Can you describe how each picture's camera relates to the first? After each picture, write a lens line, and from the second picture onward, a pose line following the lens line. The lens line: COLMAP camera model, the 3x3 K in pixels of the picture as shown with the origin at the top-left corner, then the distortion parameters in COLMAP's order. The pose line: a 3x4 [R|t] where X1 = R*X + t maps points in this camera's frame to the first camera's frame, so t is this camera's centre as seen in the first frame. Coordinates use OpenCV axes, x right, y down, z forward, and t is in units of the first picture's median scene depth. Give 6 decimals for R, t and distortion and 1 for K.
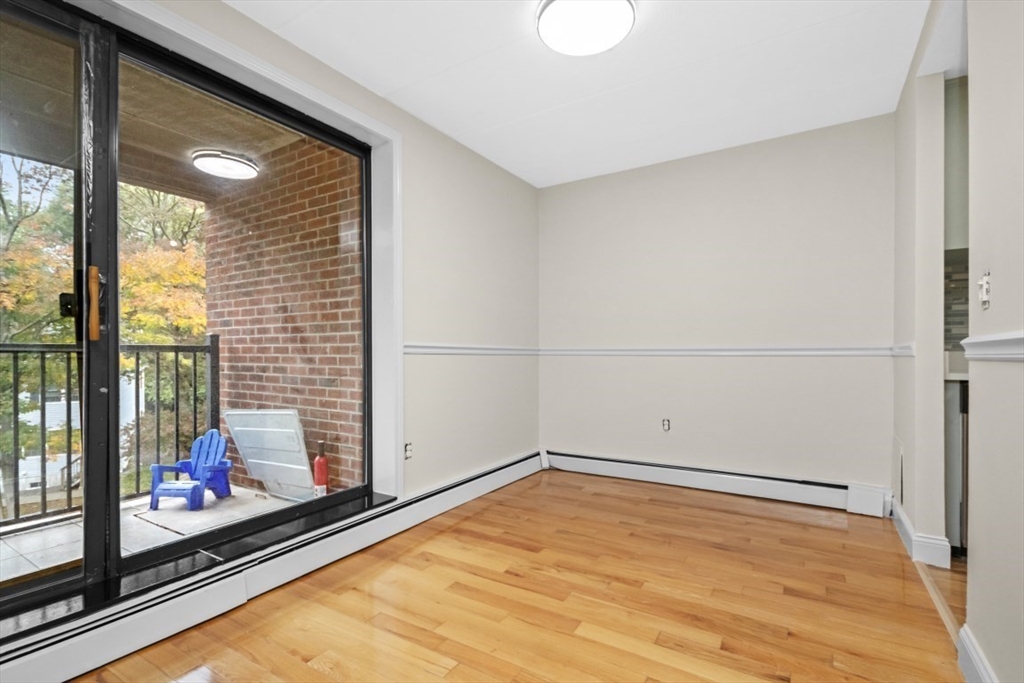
lens RADIAL K [[476.6, 0, 512.3], [0, 476.6, 351.9], [0, 0, 1]] dist [0.030602, 0.000146]
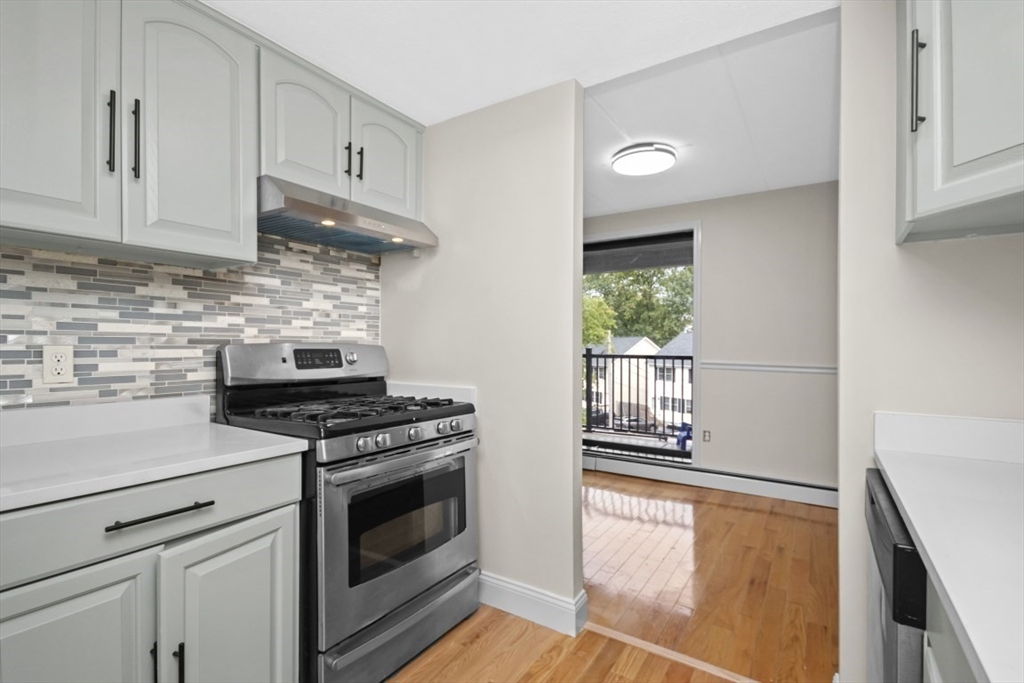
lens RADIAL K [[458.6, 0, 510.5], [0, 458.6, 345.8], [0, 0, 1]] dist [0.003869, -0.000122]
pose [[-0.033283, 0.002518, -0.999443, 1.426289], [-0.002776, 0.999993, 0.002611, -0.083215], [0.999442, 0.002861, -0.033276, 0.540165]]
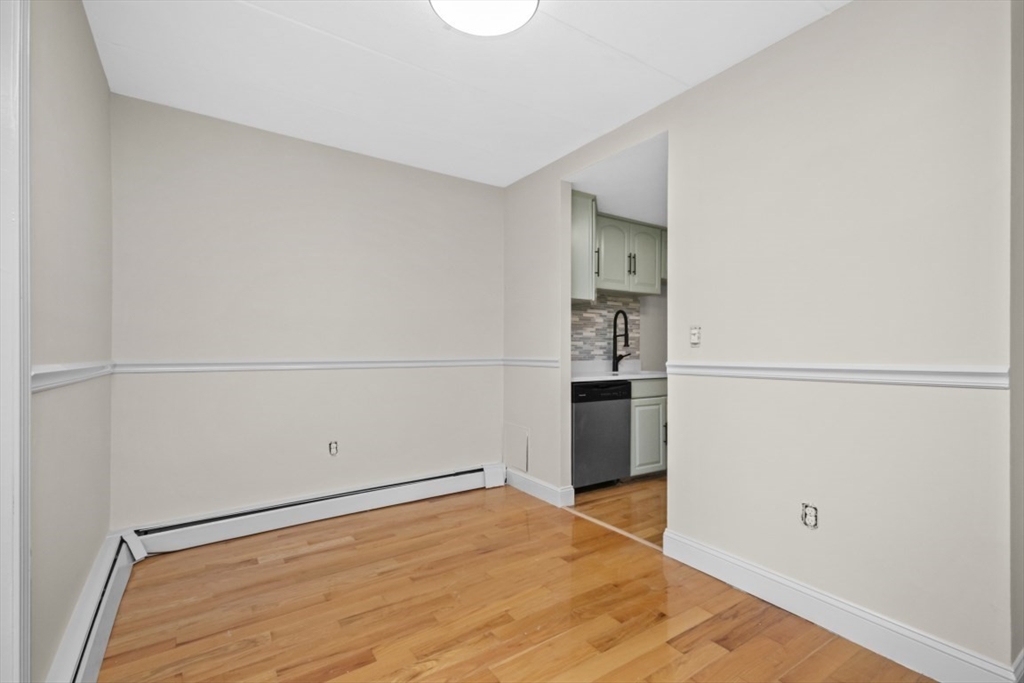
lens RADIAL K [[477.3, 0, 514.6], [0, 477.3, 345.0], [0, 0, 1]] dist [0.005380, 0.000410]
pose [[0.399889, 0.007383, 0.916534, -0.527821], [-0.002323, 0.999973, -0.007042, -0.047123], [-0.916561, 0.000687, 0.399895, 0.526338]]
